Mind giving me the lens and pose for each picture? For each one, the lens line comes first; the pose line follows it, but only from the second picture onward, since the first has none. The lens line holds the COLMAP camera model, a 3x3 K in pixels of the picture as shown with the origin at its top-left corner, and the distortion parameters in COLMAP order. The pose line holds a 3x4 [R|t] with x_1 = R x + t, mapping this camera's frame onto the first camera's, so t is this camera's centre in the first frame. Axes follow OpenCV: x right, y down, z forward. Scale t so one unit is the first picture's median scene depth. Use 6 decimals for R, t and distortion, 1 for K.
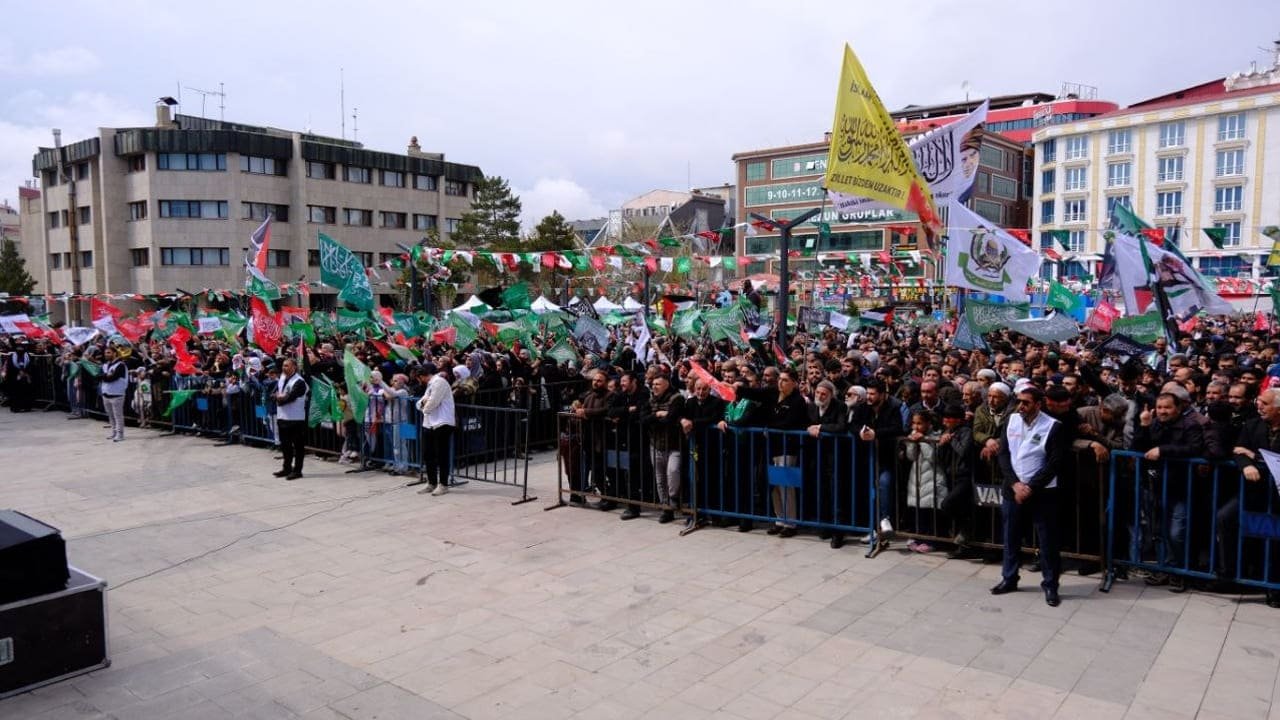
lens RADIAL K [[871.3, 0, 640.0], [0, 871.3, 360.0], [0, 0, 1]] dist [-0.009905, 0.004184]
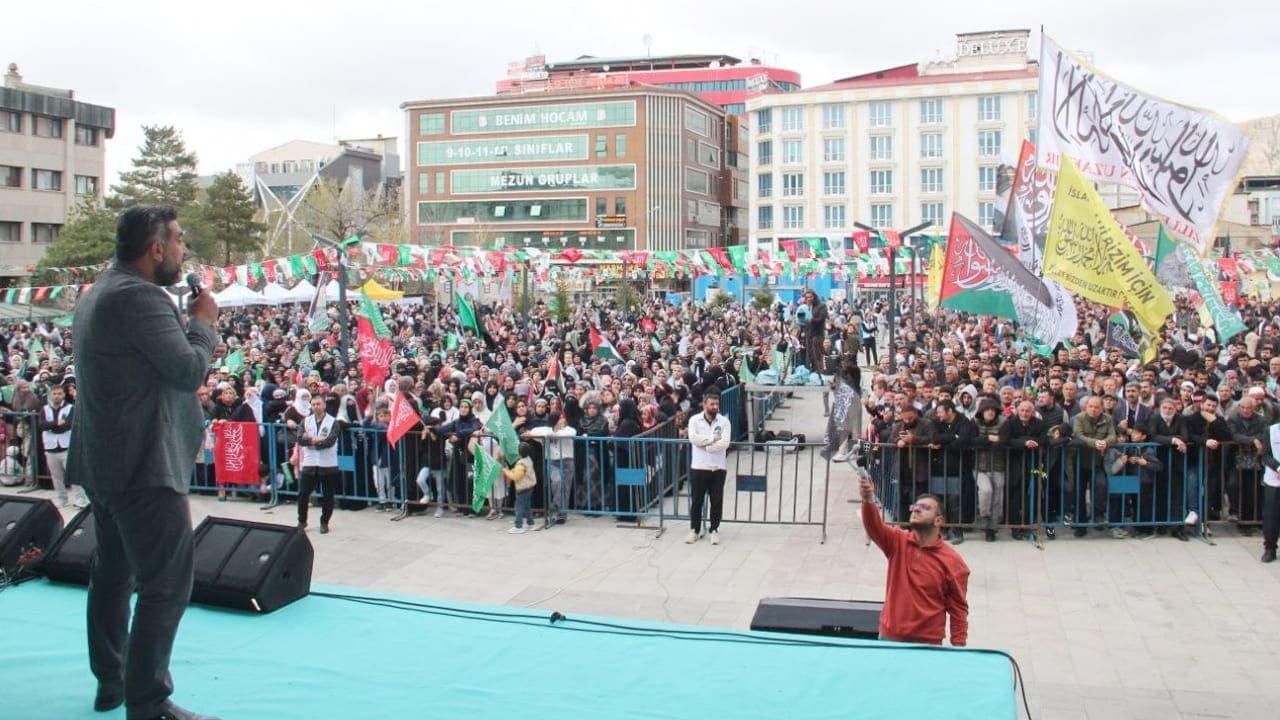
lens RADIAL K [[1088.6, 0, 639.3], [0, 1088.6, 284.2], [0, 0, 1]] dist [-0.219005, 0.196532]
pose [[0.913249, -0.006918, 0.407344, -0.131546], [0.029888, 0.998299, -0.050052, -0.010385], [-0.406305, 0.057885, 0.911902, 0.001950]]
